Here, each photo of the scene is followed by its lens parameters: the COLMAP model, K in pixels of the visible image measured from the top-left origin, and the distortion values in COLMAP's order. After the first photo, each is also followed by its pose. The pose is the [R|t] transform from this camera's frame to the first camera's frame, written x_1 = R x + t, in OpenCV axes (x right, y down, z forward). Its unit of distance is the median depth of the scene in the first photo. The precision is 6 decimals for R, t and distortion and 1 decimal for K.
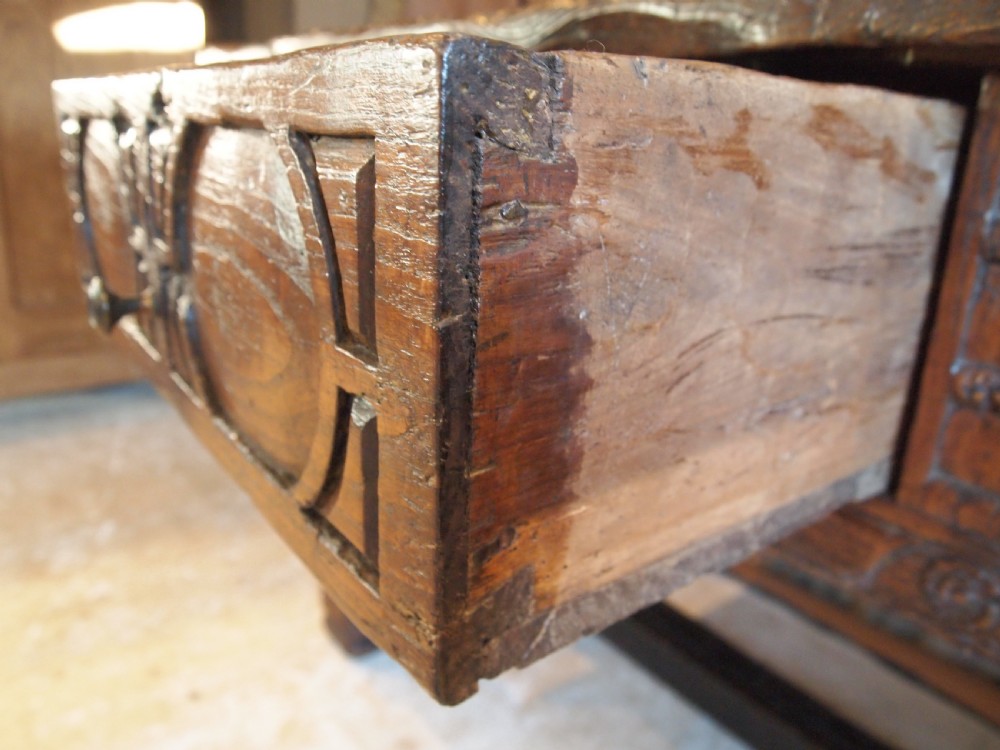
lens RADIAL K [[797.1, 0, 500.0], [0, 797.1, 375.0], [0, 0, 1]] dist [-0.030213, -0.003526]
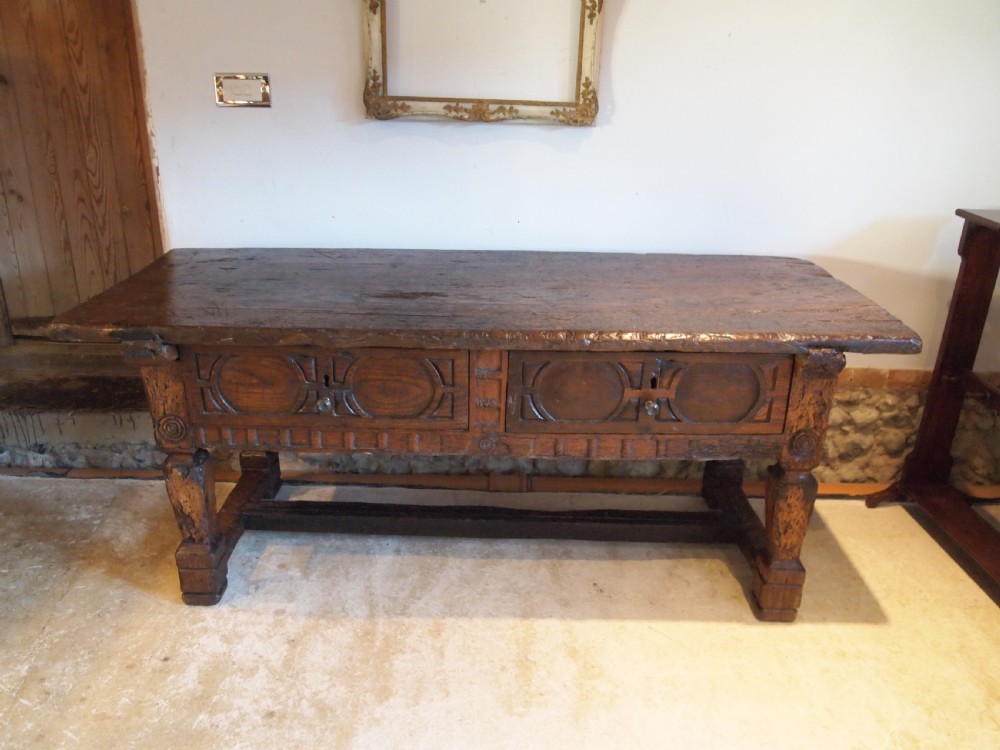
lens RADIAL K [[811.7, 0, 505.2], [0, 811.7, 376.5], [0, 0, 1]] dist [-0.036606, -0.004625]
pose [[0.606333, -0.330556, 0.723252, -0.899877], [0.242399, 0.943053, 0.227801, -0.392270], [-0.757366, 0.037192, 0.651930, -0.738779]]
